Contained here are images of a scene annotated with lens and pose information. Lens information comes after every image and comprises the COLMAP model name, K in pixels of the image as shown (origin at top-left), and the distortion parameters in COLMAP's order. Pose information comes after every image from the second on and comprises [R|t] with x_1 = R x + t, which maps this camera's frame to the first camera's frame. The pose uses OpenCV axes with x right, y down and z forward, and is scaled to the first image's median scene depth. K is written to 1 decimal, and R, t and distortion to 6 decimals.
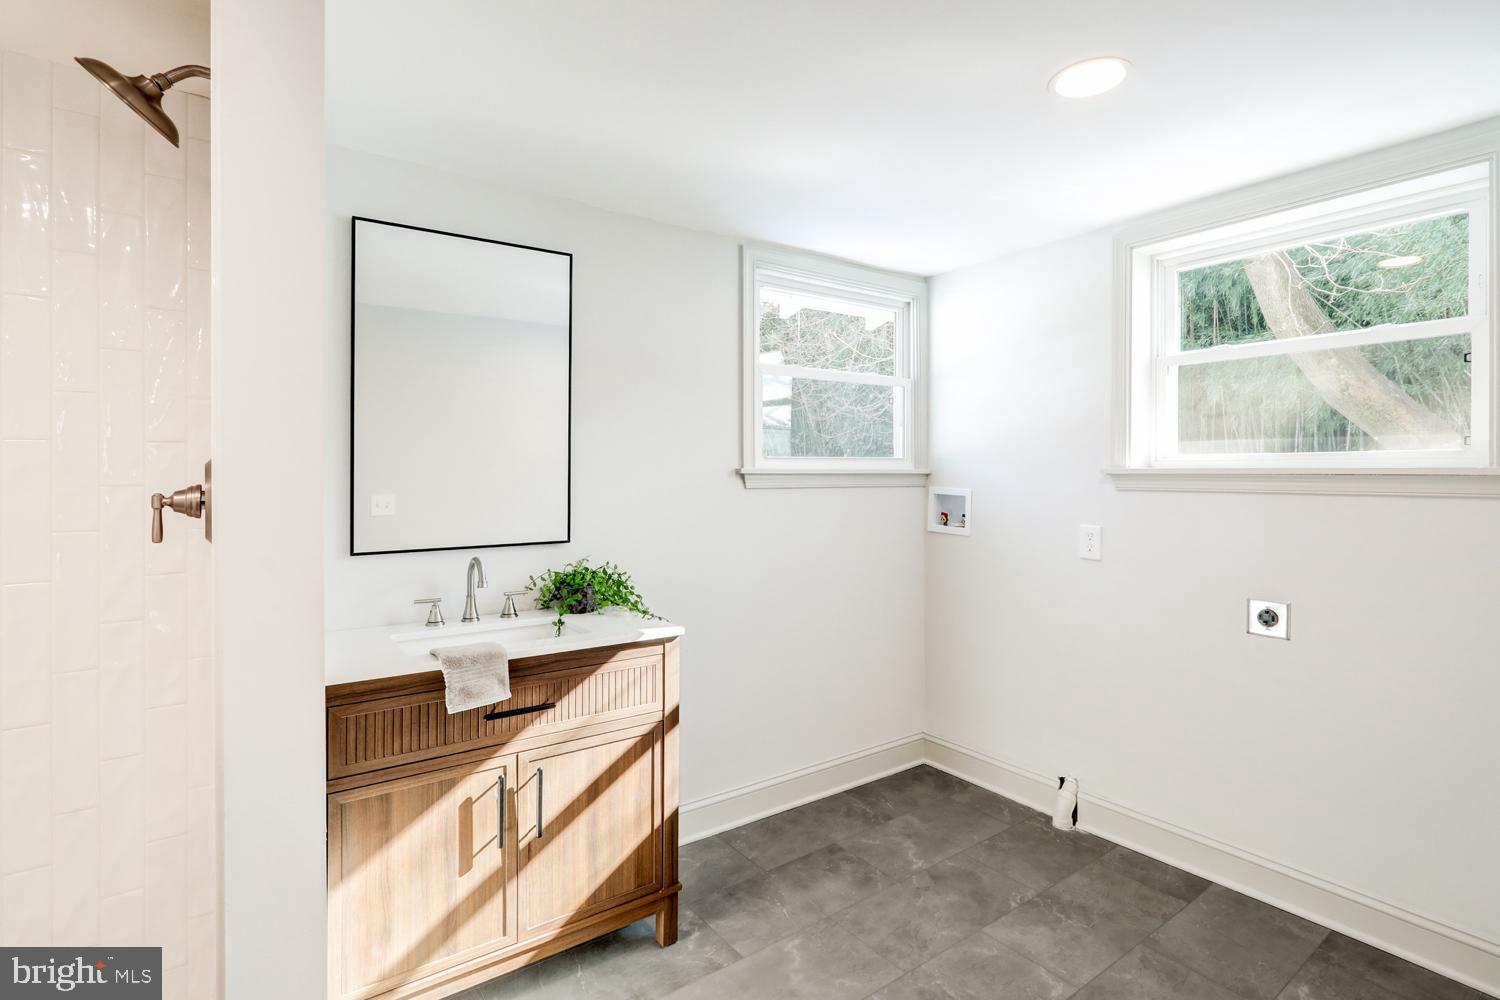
lens RADIAL K [[749.4, 0, 749.4], [0, 749.4, 465.7], [0, 0, 1]] dist [0.000745, 0.004176]
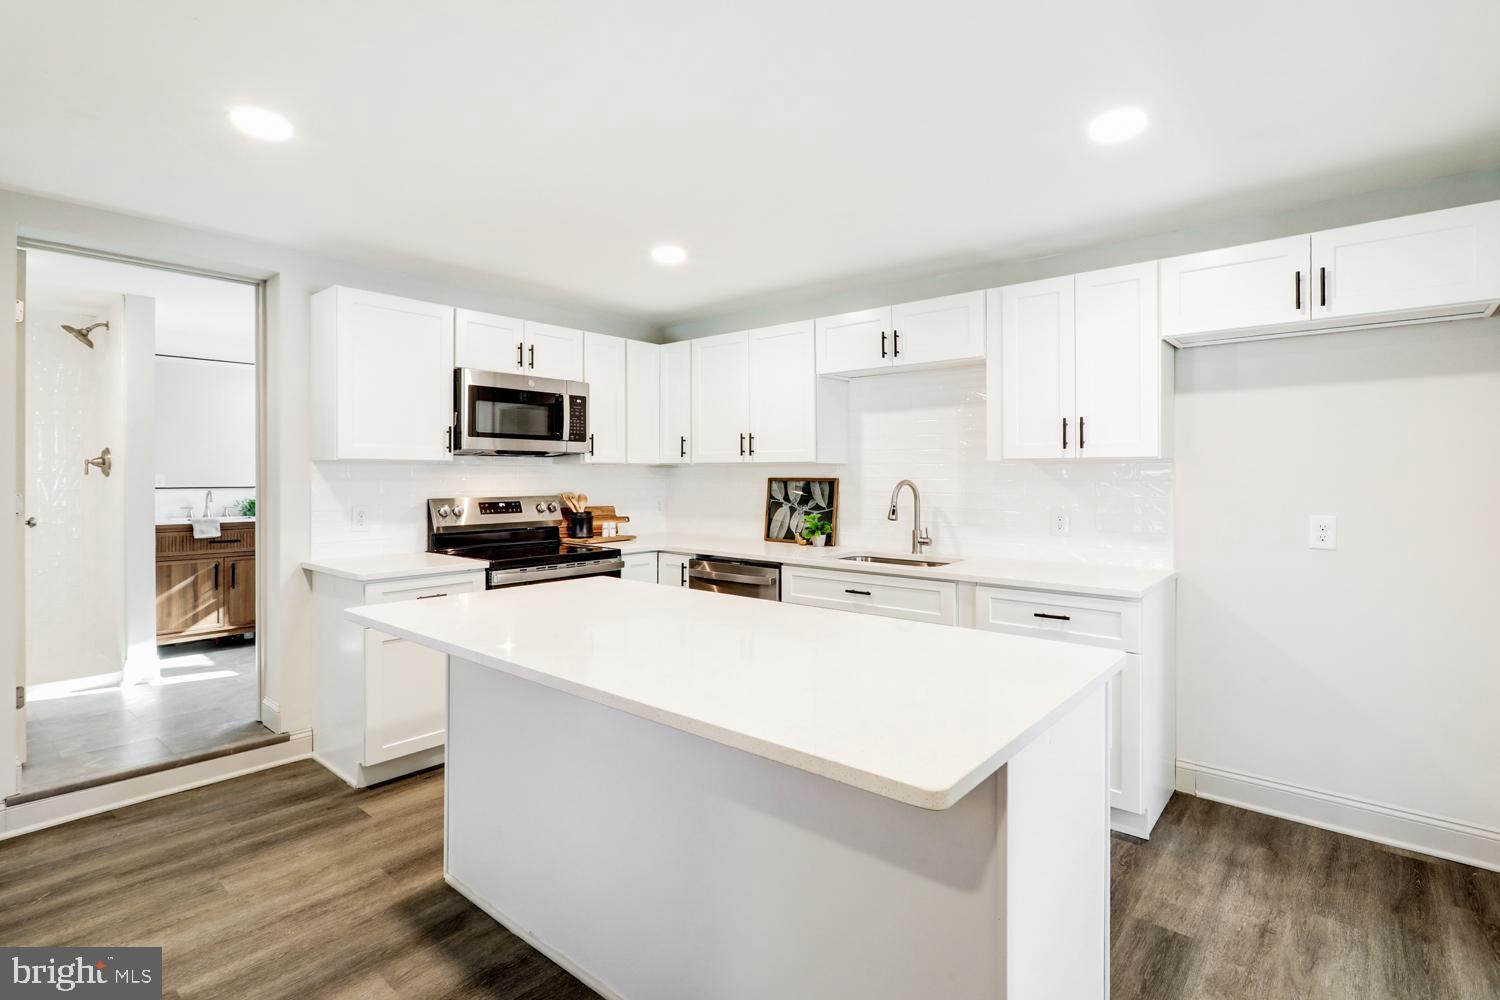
lens RADIAL K [[749.4, 0, 756.9], [0, 749.4, 472.2], [0, 0, 1]] dist [0.000745, 0.004176]
pose [[0.970602, -0.002299, 0.240681, 0.995505], [0.001622, 0.999994, 0.003013, 0.072525], [-0.240687, -0.002534, 0.970600, -2.304663]]
